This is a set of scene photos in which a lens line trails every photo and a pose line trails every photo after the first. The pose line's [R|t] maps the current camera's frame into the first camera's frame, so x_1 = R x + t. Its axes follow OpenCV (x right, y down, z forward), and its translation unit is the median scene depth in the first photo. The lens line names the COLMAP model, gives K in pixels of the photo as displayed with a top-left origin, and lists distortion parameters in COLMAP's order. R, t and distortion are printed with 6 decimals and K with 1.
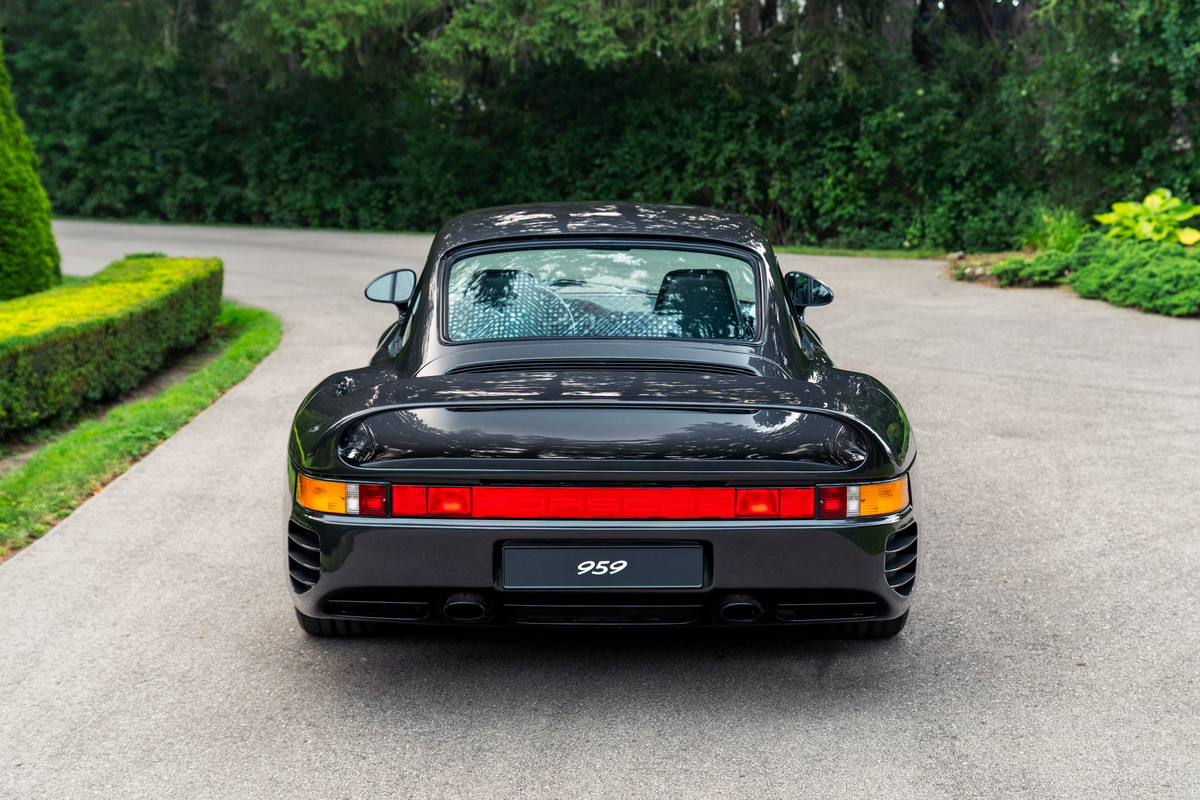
lens RADIAL K [[1903.1, 0, 600.0], [0, 1903.1, 400.0], [0, 0, 1]] dist [0.034990, 0.056672]
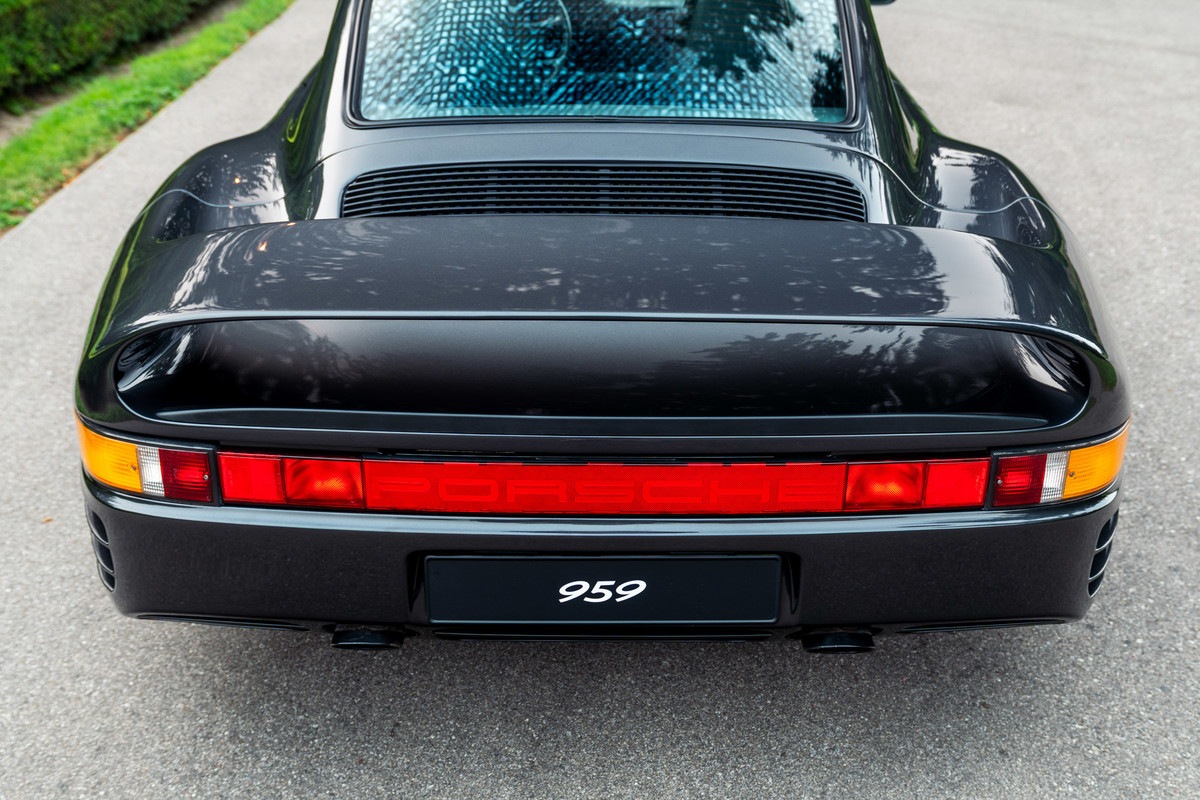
lens RADIAL K [[1322.6, 0, 600.0], [0, 1322.6, 400.0], [0, 0, 1]] dist [0.005725, 0.028028]
pose [[0.999988, 0.004894, -0.000122, 0.000136], [-0.004641, 0.955632, 0.294527, -0.043298], [0.001558, -0.294523, 0.955643, 0.340851]]
